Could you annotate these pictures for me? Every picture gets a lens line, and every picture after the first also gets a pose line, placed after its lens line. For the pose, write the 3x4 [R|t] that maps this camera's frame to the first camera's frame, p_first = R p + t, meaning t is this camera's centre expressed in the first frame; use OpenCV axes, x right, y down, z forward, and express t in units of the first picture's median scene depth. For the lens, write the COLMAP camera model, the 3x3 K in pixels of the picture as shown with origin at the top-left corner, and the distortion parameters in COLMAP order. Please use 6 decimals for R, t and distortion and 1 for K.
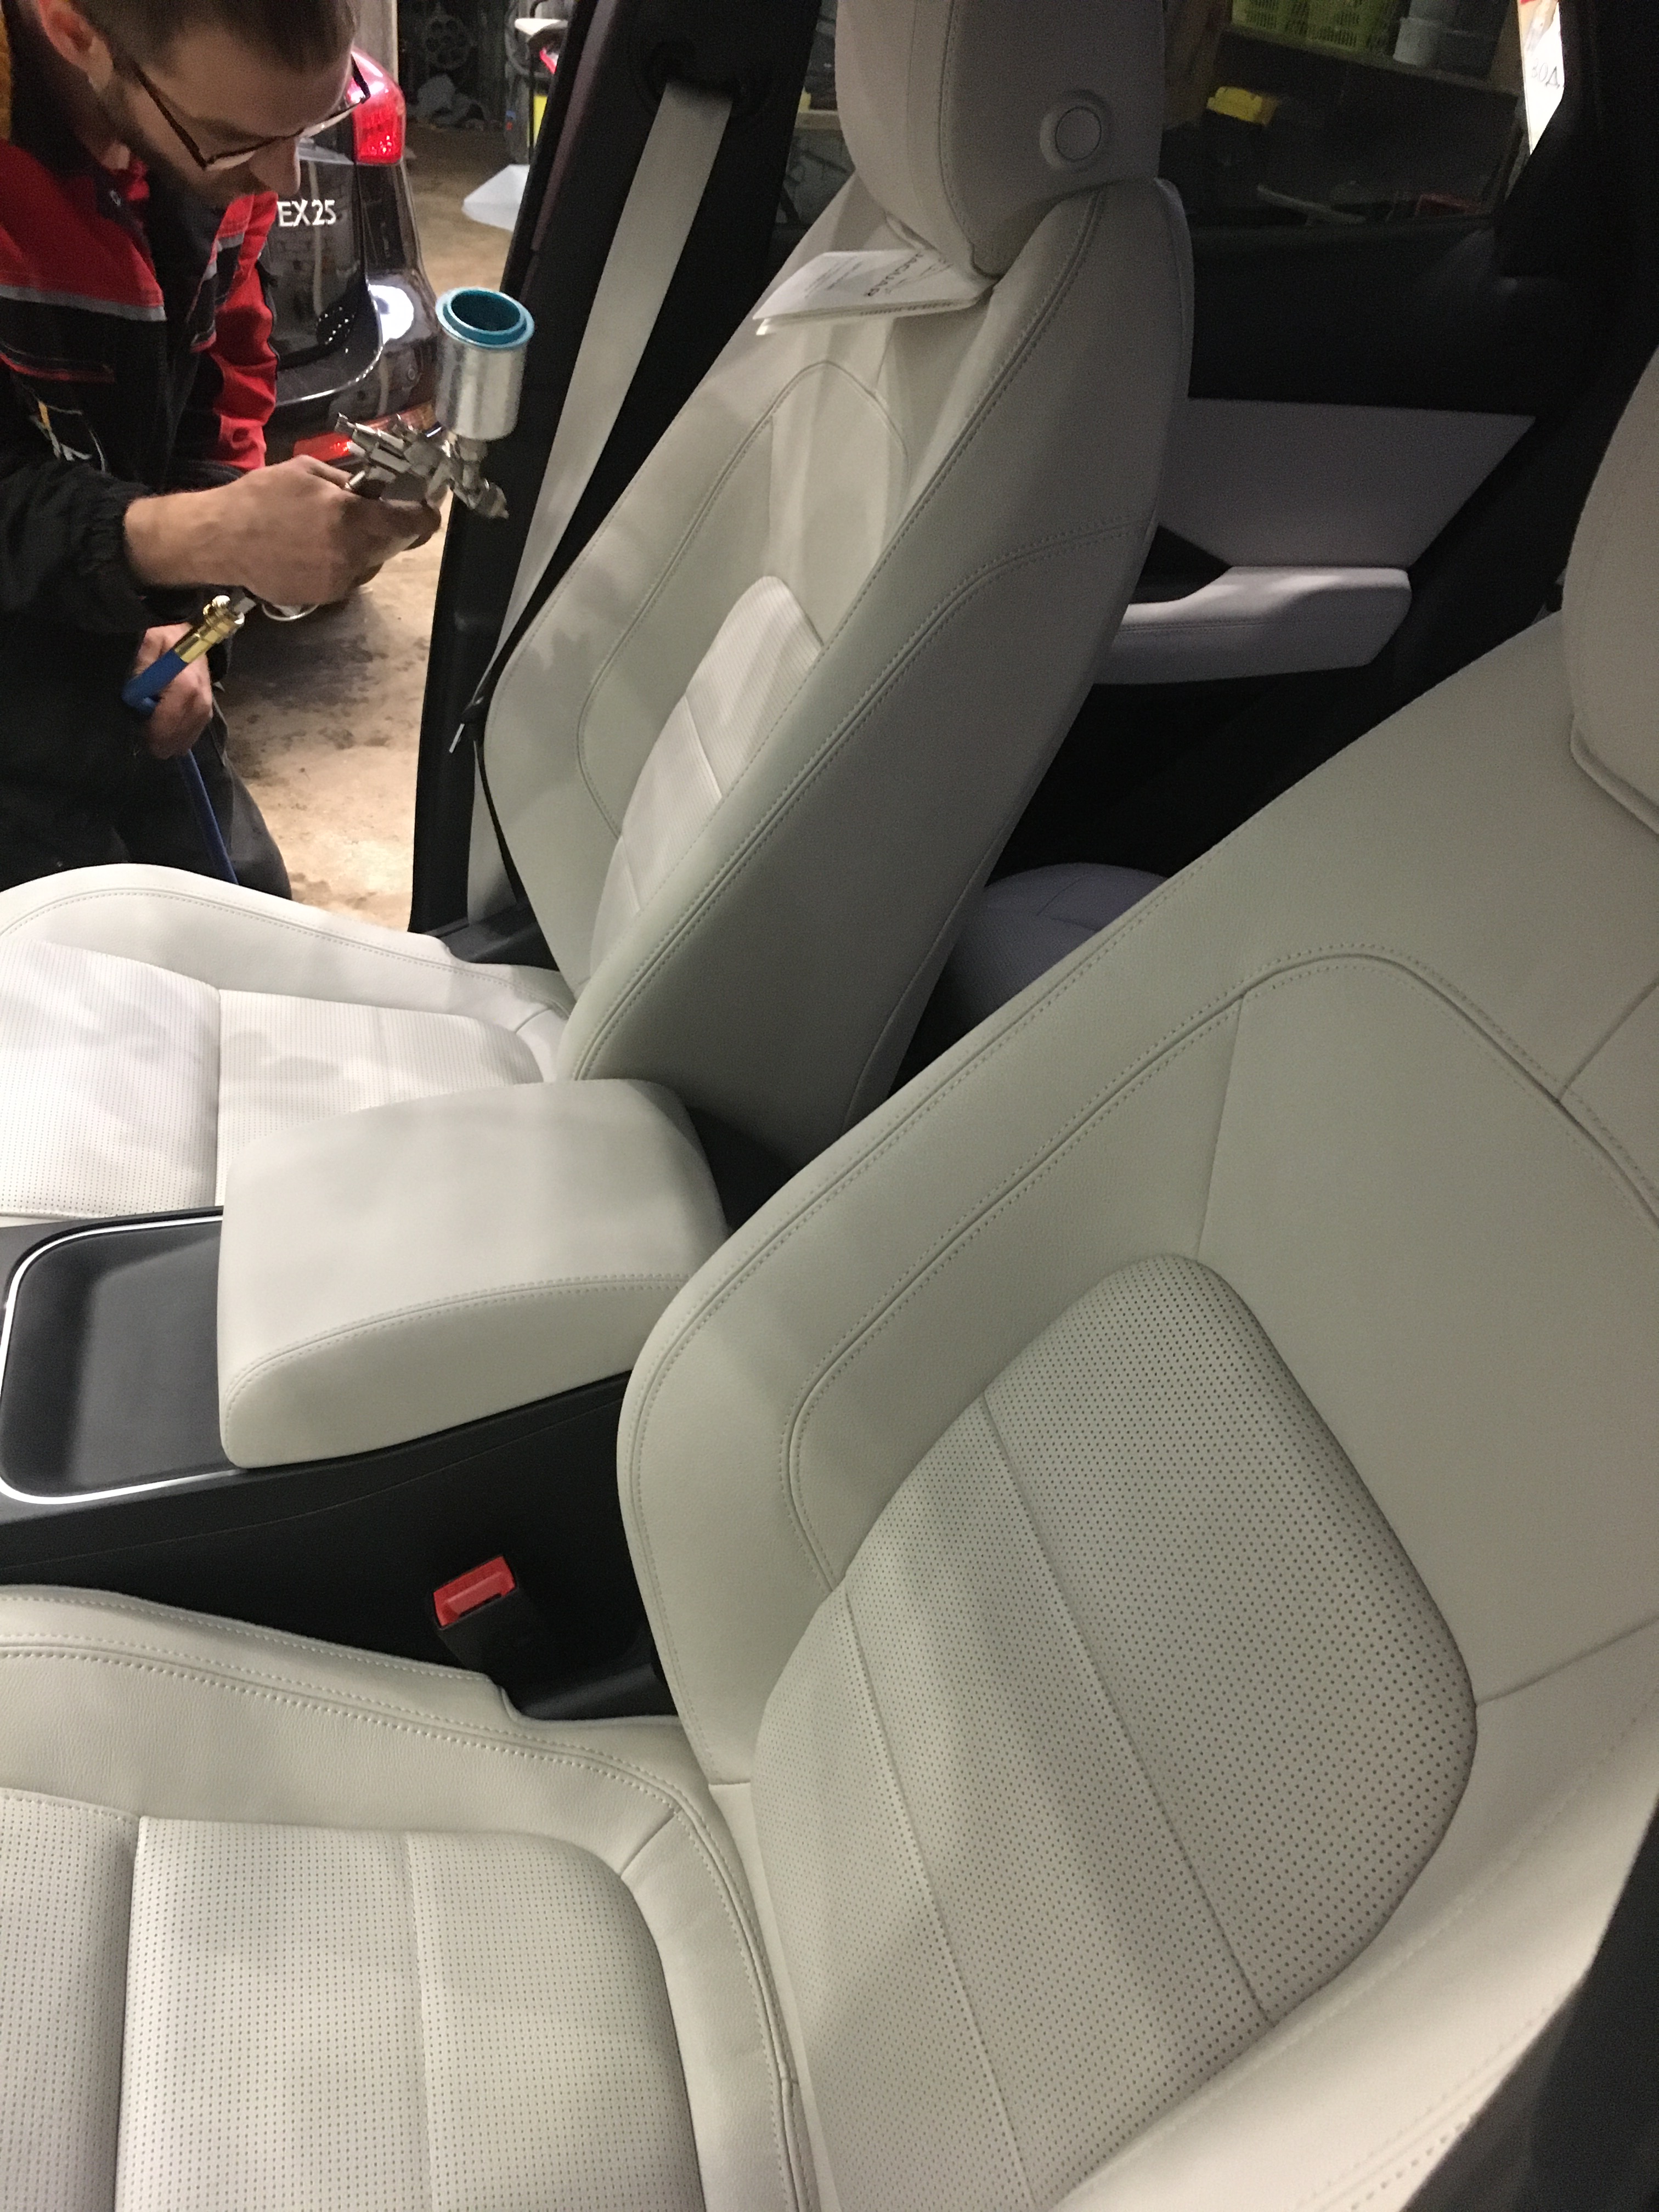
lens RADIAL K [[1859.2, 0, 811.0], [0, 1859.2, 1104.2], [0, 0, 1]] dist [0.073298, -0.096308]
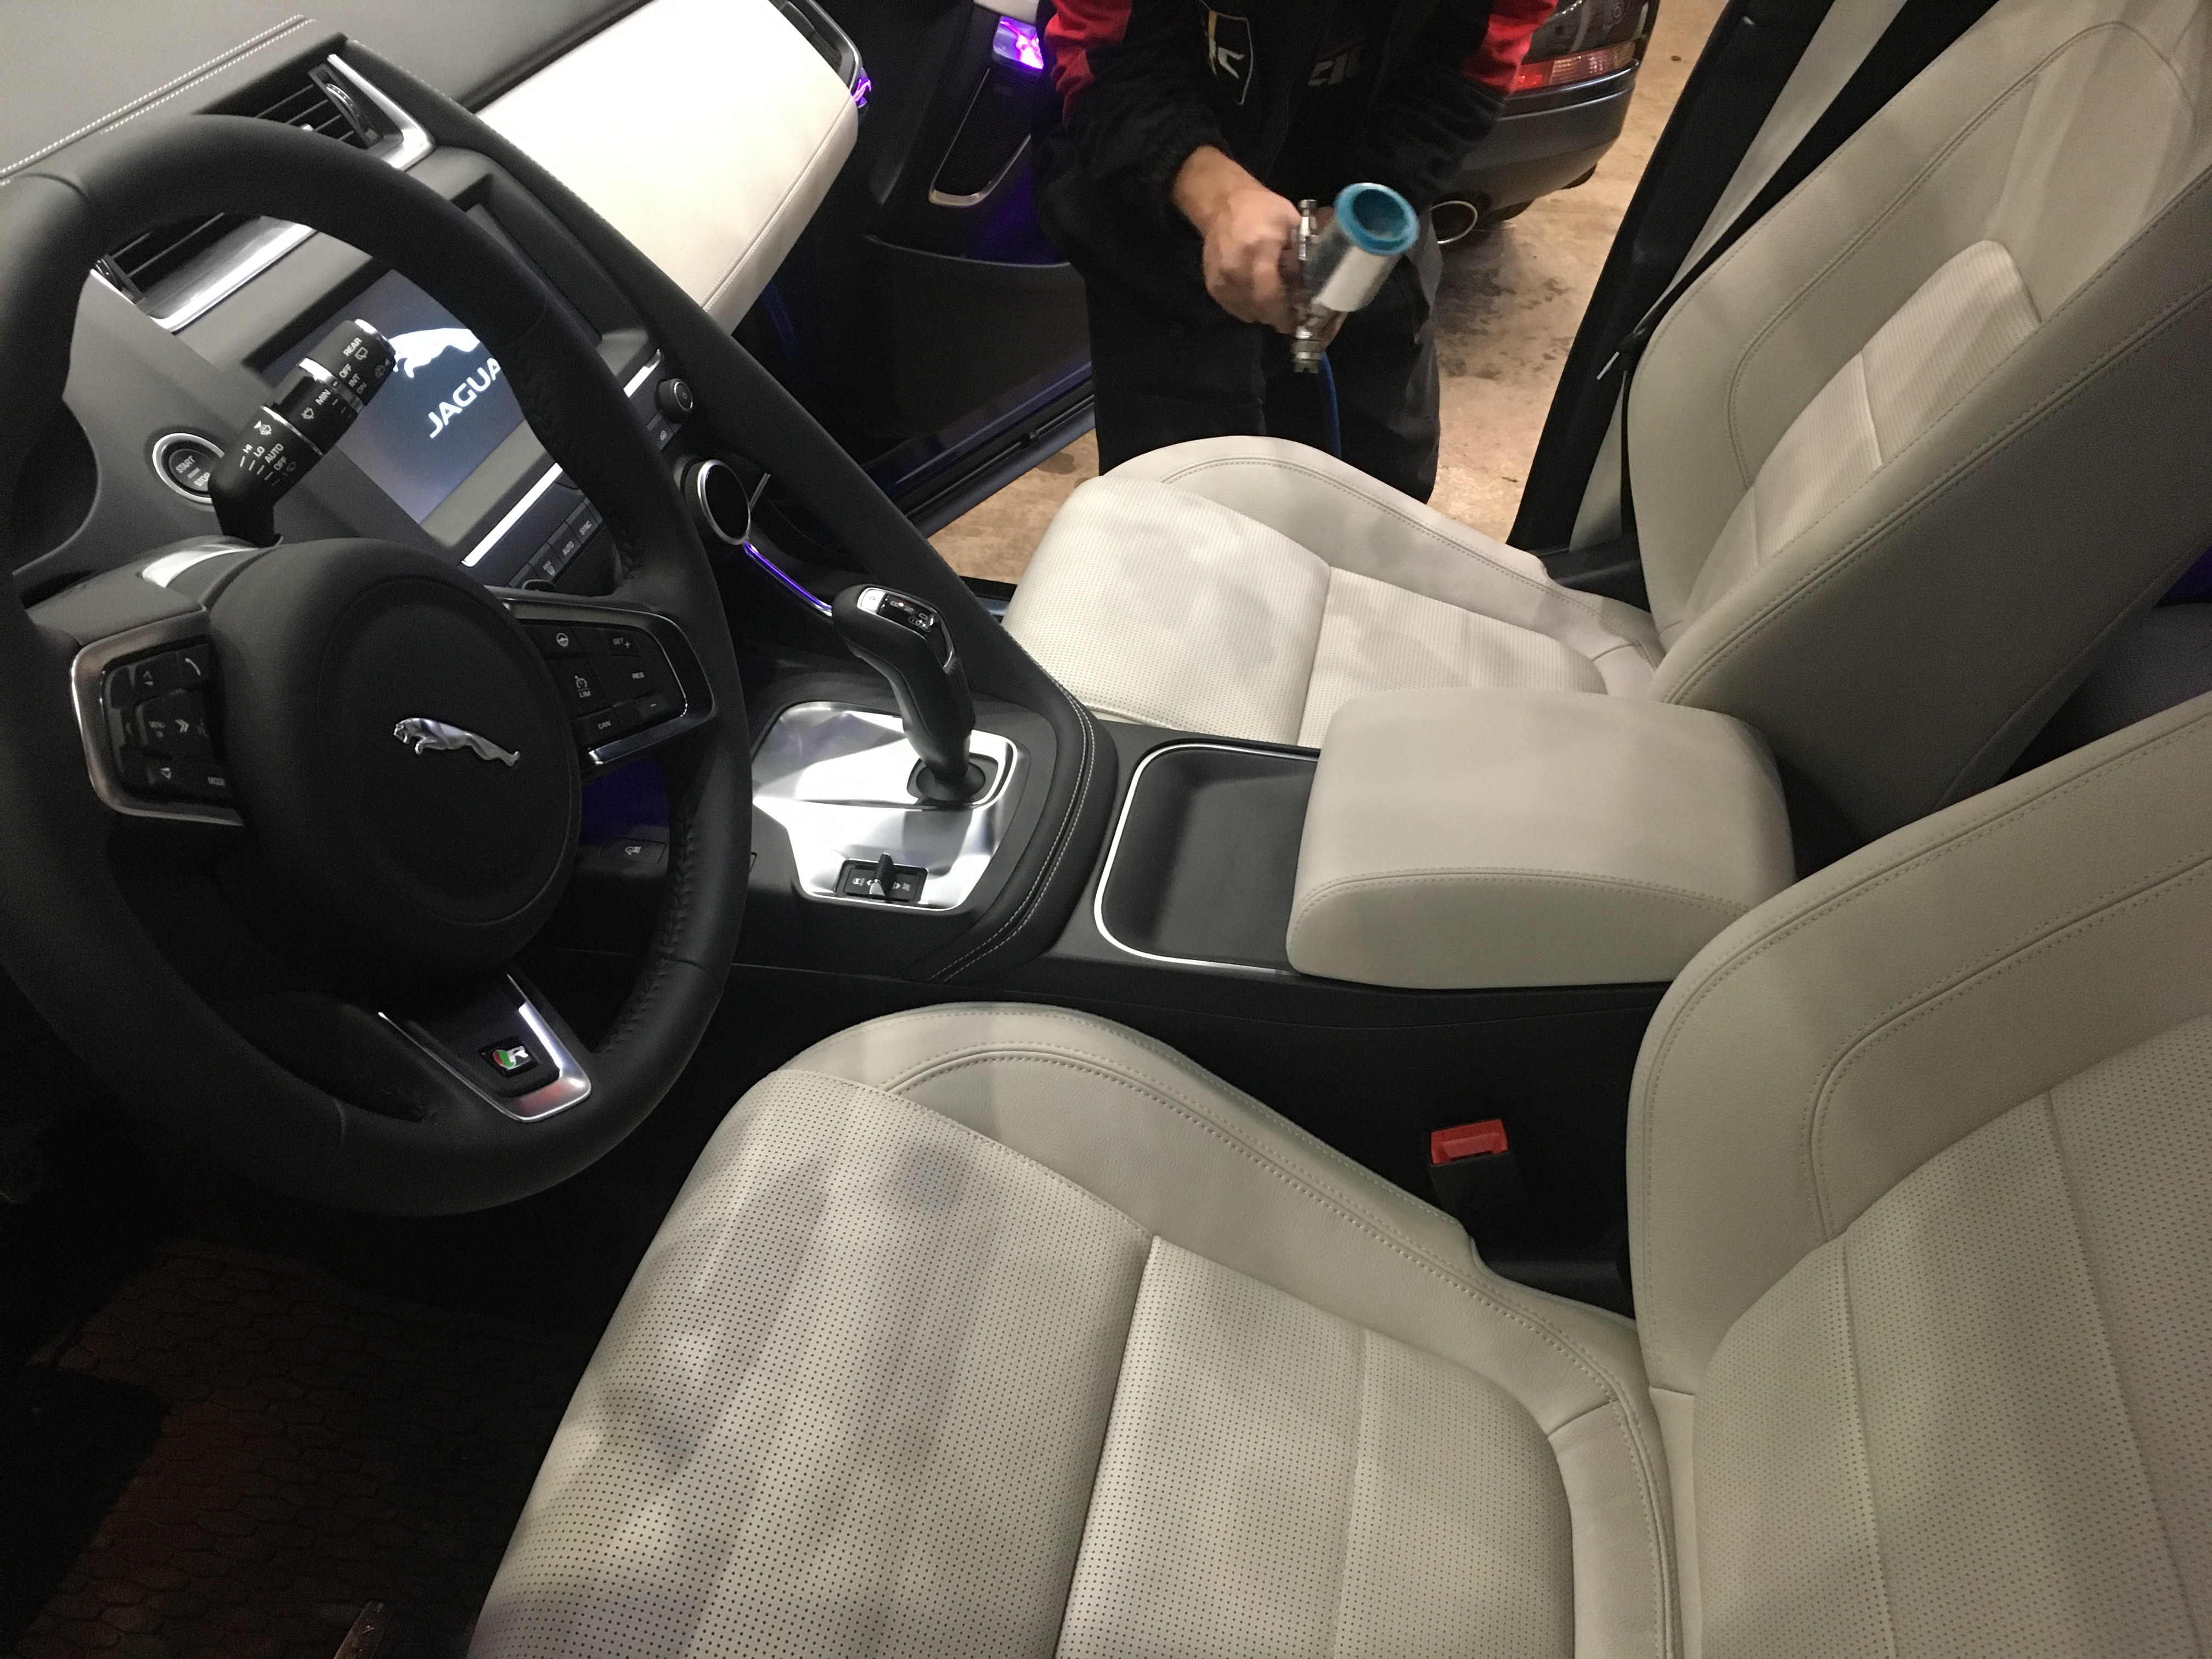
lens RADIAL K [[1859.2, 0, 1113.5], [0, 1859.2, 831.1], [0, 0, 1]] dist [0.073298, -0.096308]
pose [[0.910048, 0.236001, -0.340758, -0.041960], [-0.222976, 0.971738, 0.077511, 0.047993], [0.349420, 0.005442, 0.936950, -0.077111]]
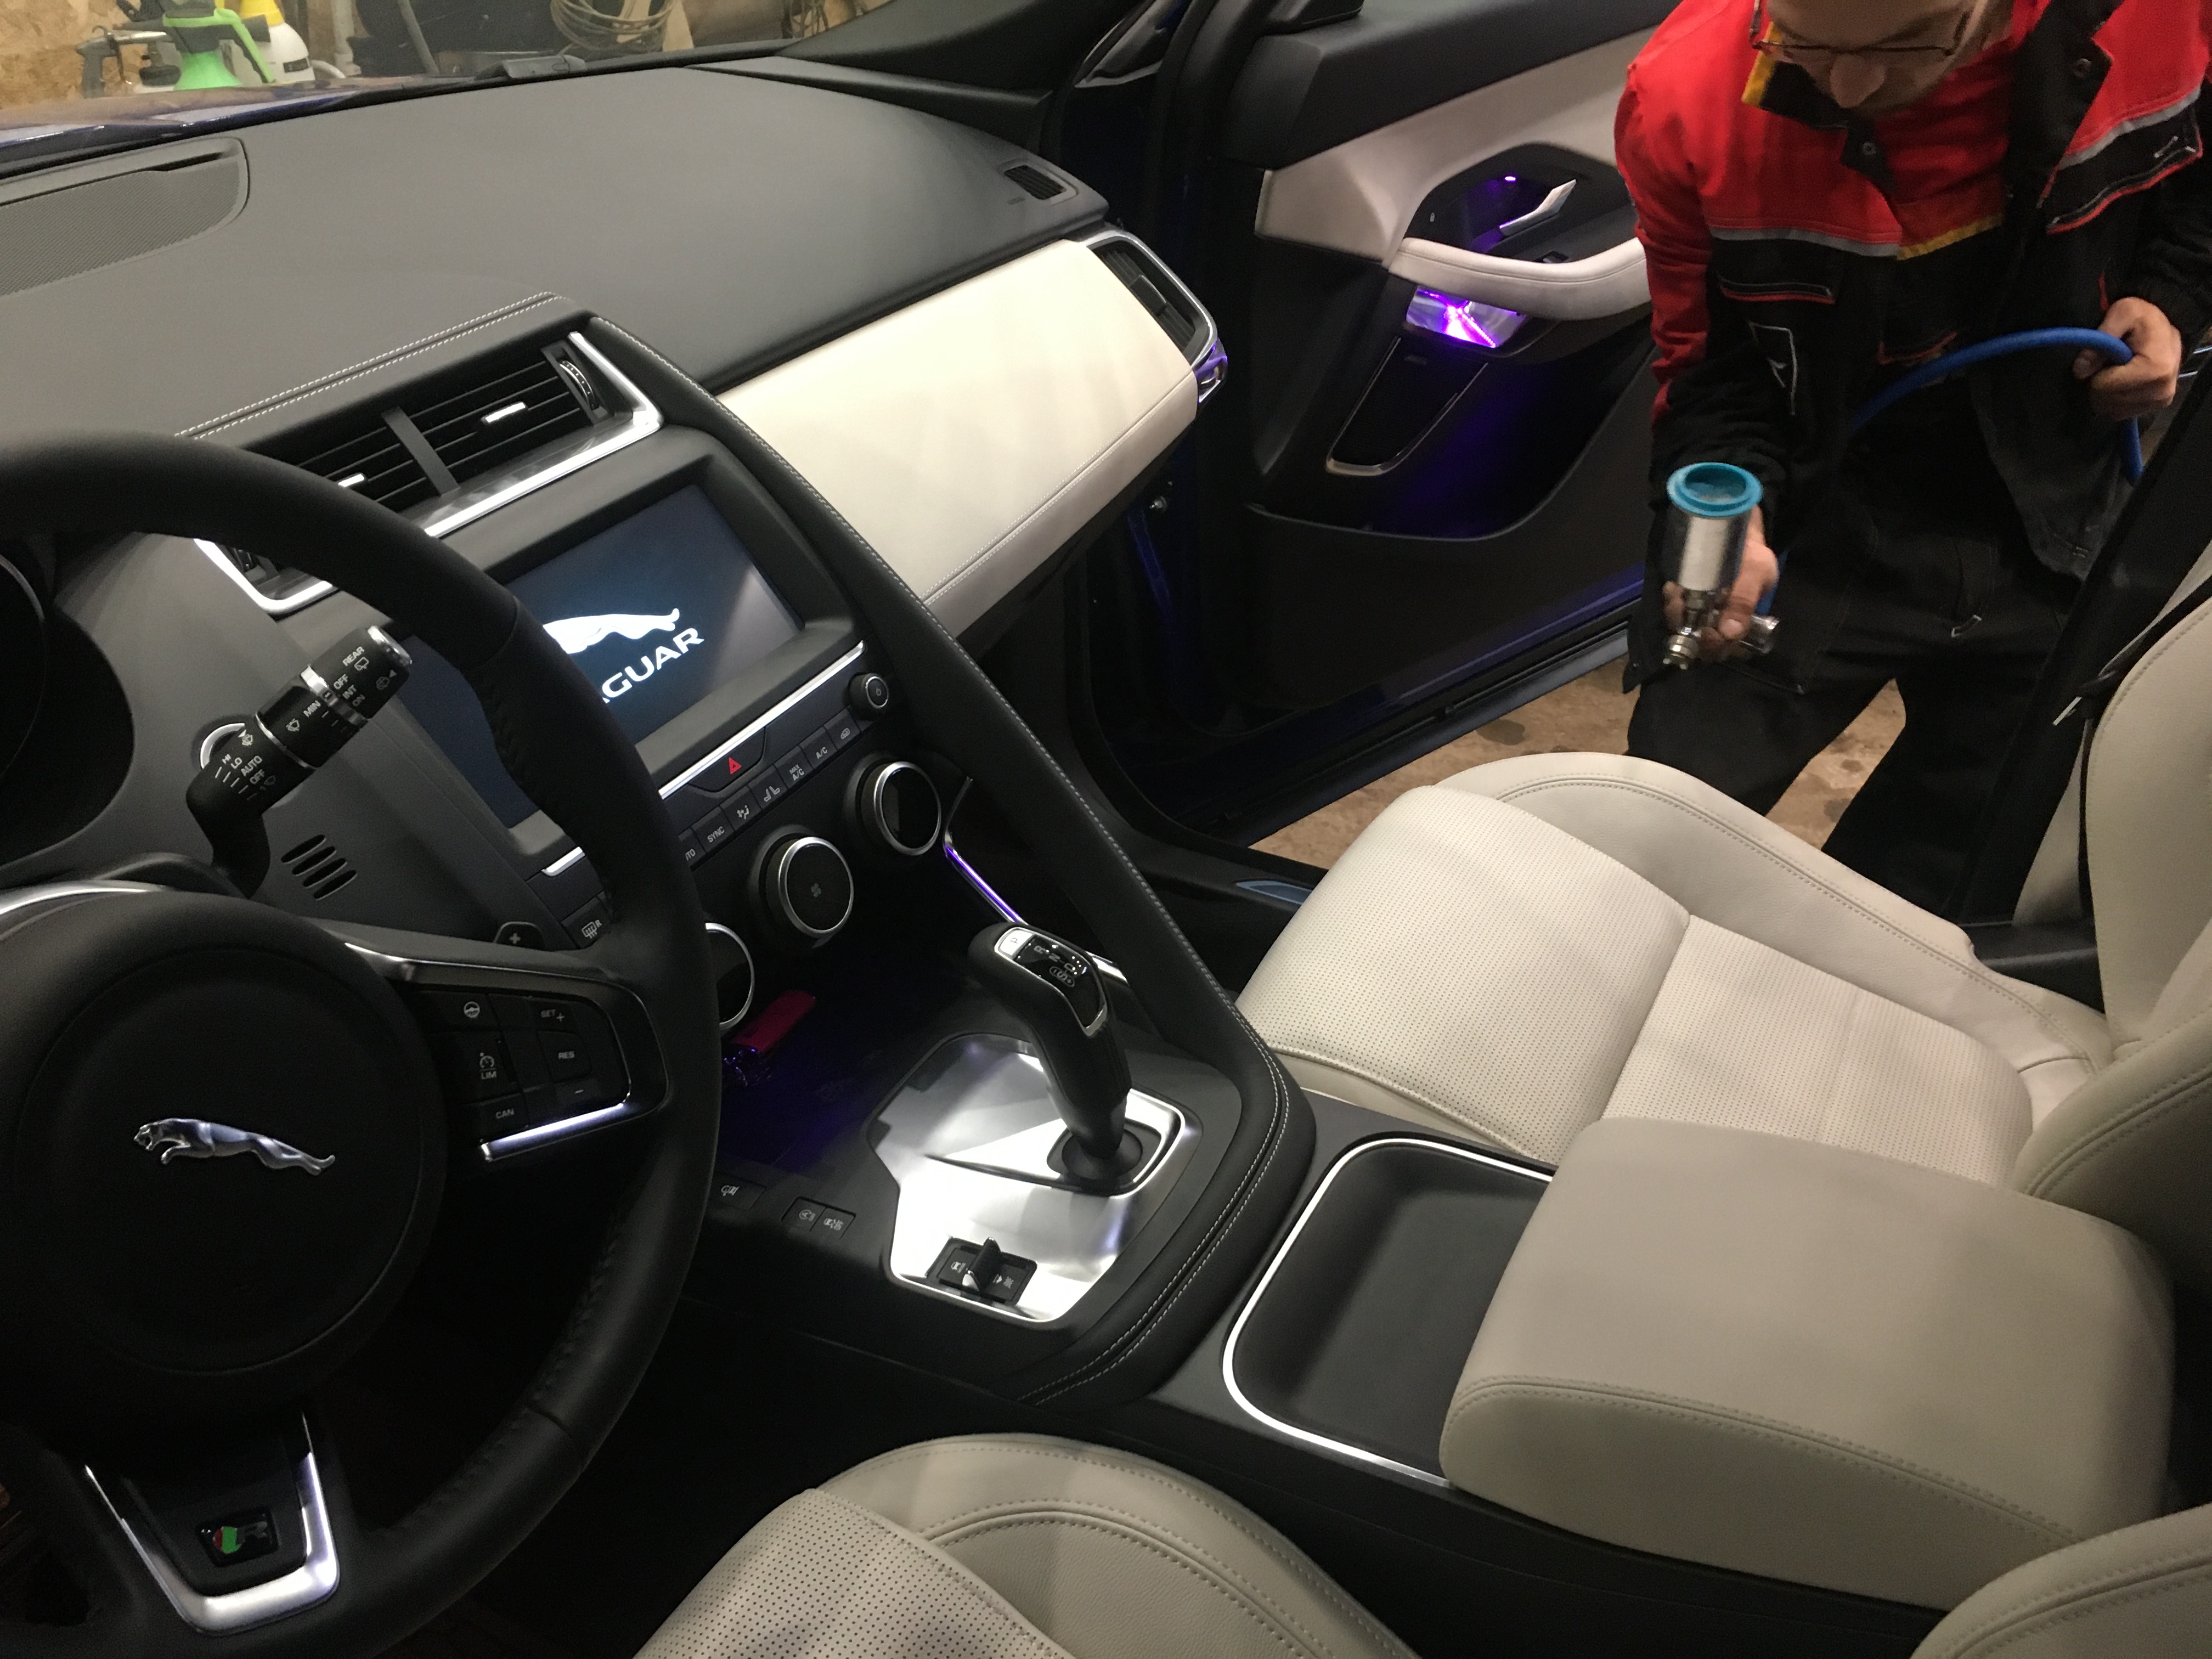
lens RADIAL K [[1859.2, 0, 1111.1], [0, 1859.2, 835.4], [0, 0, 1]] dist [0.073298, -0.096308]
pose [[0.746724, 0.276769, -0.604816, 0.019791], [-0.315059, 0.948013, 0.044838, -0.074995], [0.585782, 0.157071, 0.795102, 0.158214]]
